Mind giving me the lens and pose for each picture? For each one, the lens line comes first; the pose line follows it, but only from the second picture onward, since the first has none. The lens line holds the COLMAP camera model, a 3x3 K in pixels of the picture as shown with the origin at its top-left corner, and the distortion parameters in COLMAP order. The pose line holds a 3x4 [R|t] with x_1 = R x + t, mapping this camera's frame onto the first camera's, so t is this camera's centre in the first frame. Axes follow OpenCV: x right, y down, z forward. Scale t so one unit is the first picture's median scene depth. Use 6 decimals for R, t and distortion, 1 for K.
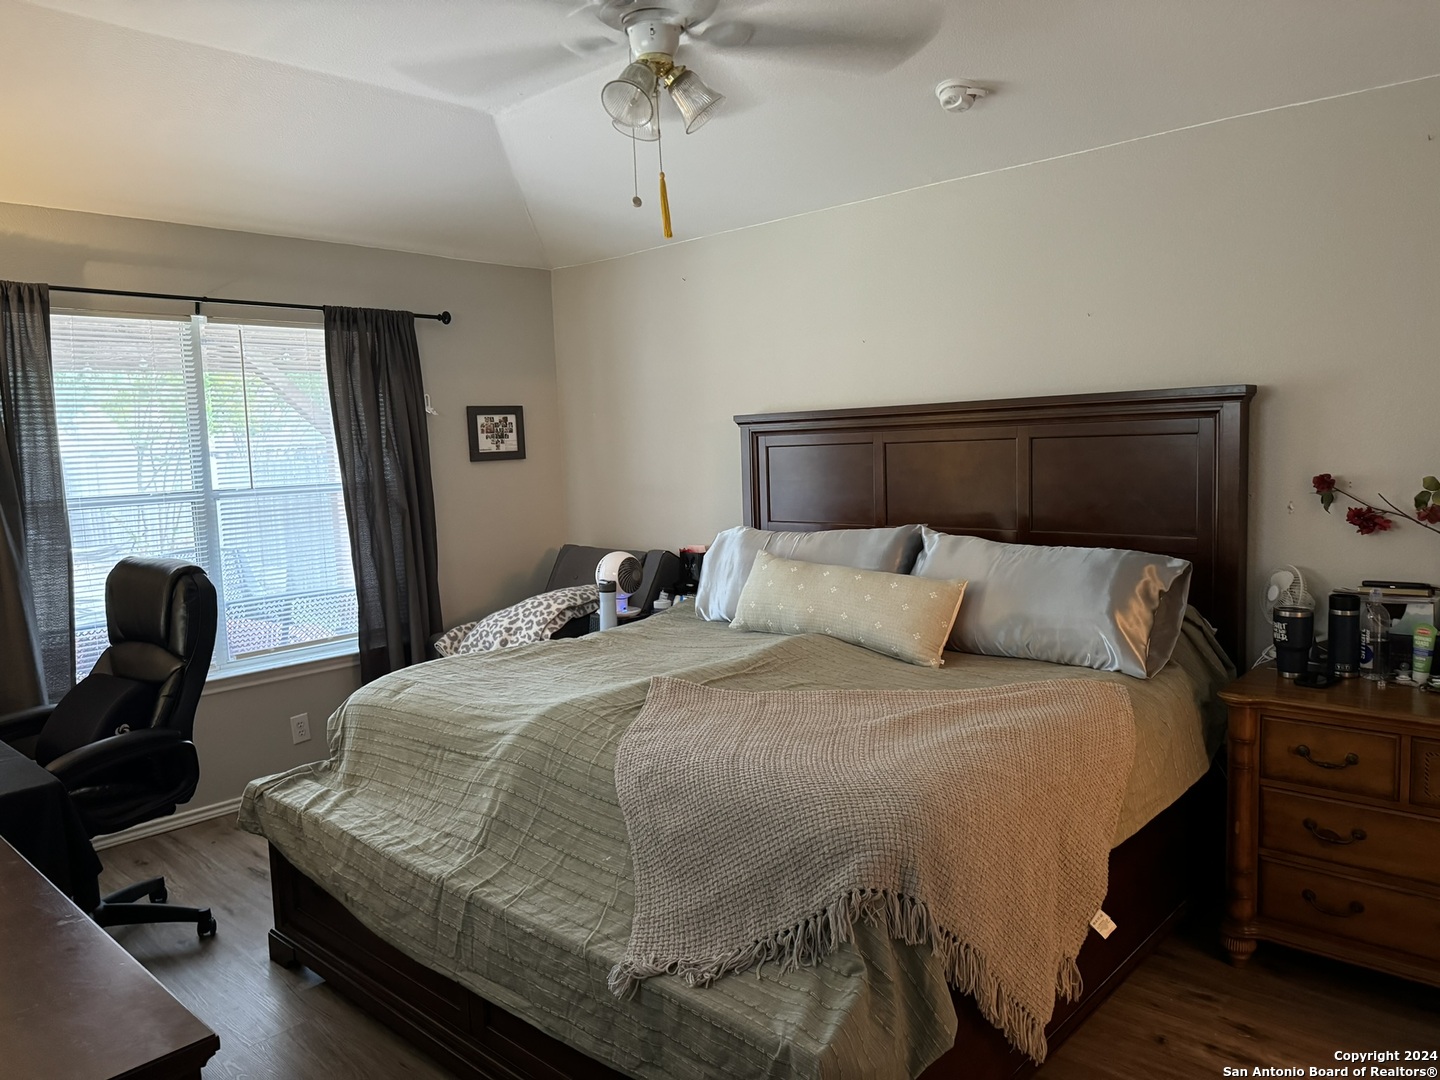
lens RADIAL K [[1009.9, 0, 721.2], [0, 1009.9, 553.7], [0, 0, 1]] dist [0.039602, -0.050261]
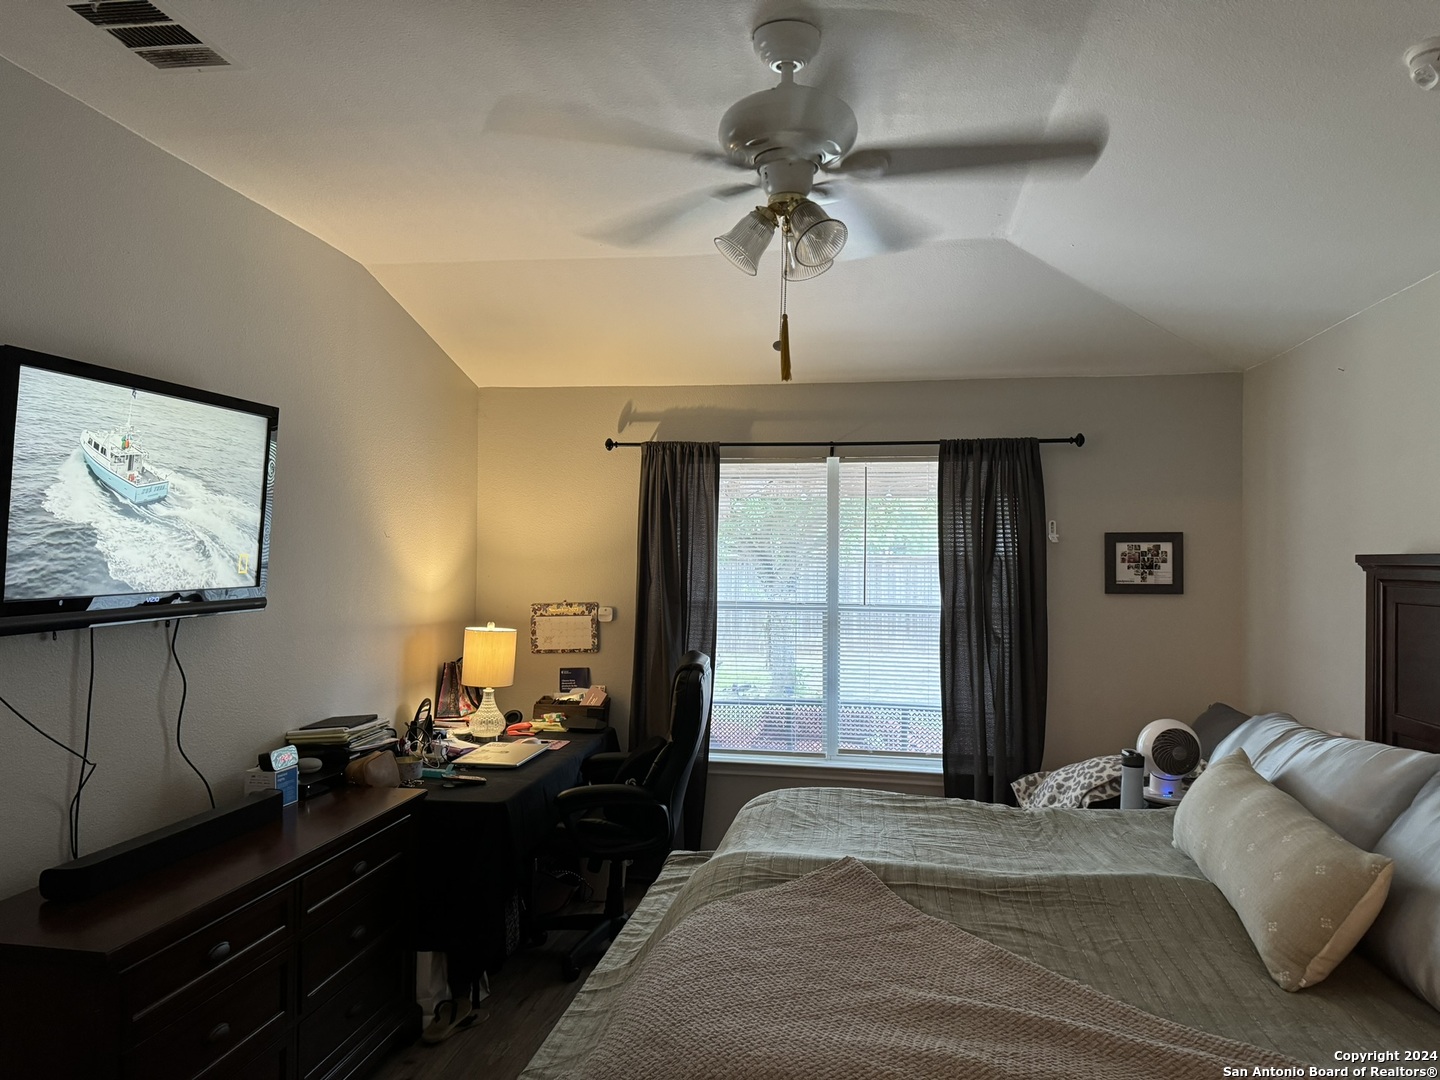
lens RADIAL K [[1009.9, 0, 711.8], [0, 1009.9, 526.0], [0, 0, 1]] dist [0.039602, -0.050261]
pose [[0.516358, 0.014378, -0.856252, 0.392424], [-0.124285, 0.990531, -0.058317, -0.061047], [0.847306, 0.136531, 0.513256, 0.258498]]
